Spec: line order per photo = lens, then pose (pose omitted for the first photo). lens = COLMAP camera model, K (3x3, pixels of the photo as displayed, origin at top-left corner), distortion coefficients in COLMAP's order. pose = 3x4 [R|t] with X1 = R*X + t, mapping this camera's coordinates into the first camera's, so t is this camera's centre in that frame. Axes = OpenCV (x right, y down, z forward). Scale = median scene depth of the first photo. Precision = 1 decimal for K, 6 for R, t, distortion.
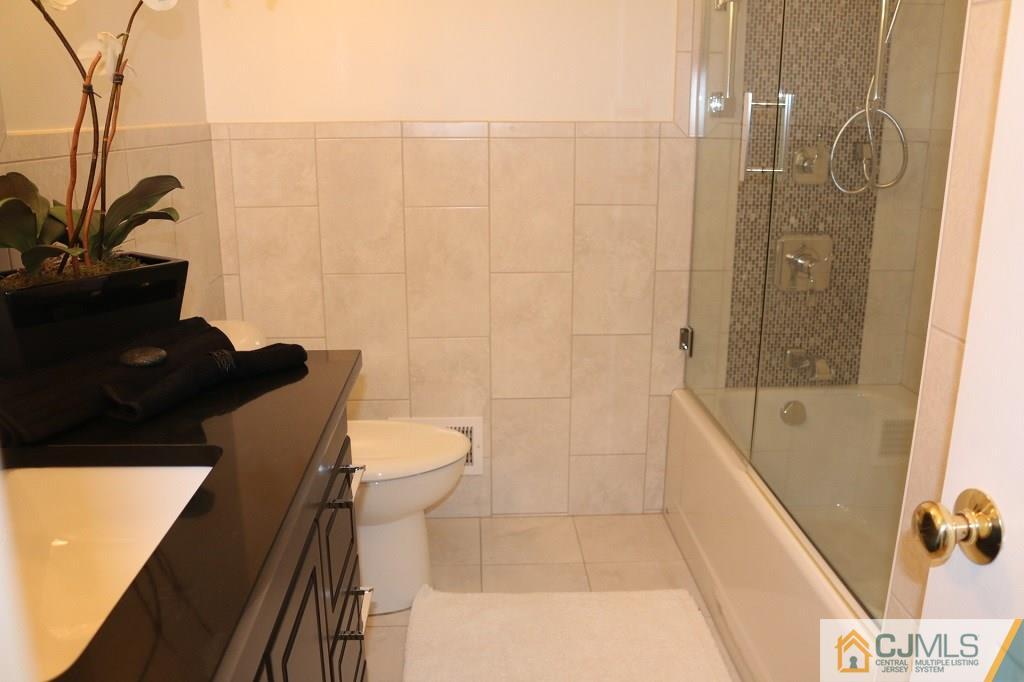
lens RADIAL K [[852.3, 0, 512.0], [0, 852.3, 341.0], [0, 0, 1]] dist [-0.146327, 0.120761]
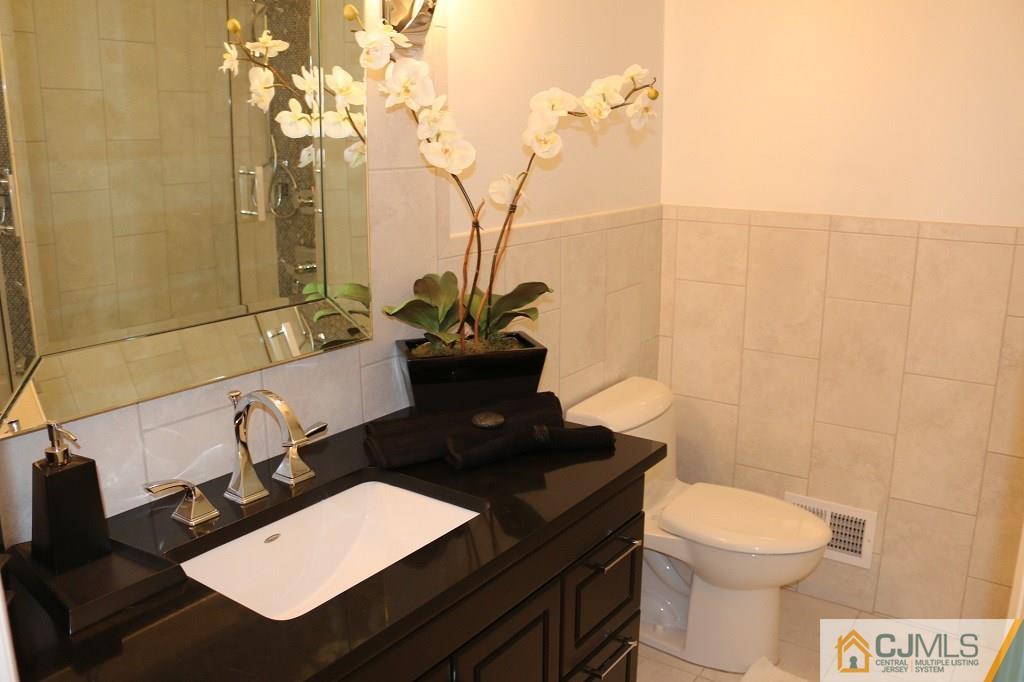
lens RADIAL K [[852.3, 0, 512.0], [0, 852.3, 341.0], [0, 0, 1]] dist [-0.146327, 0.120761]
pose [[0.793037, 0.143957, -0.591920, 0.202530], [-0.159436, 0.986855, 0.026398, -0.078384], [0.587940, 0.073438, 0.805564, -0.052921]]
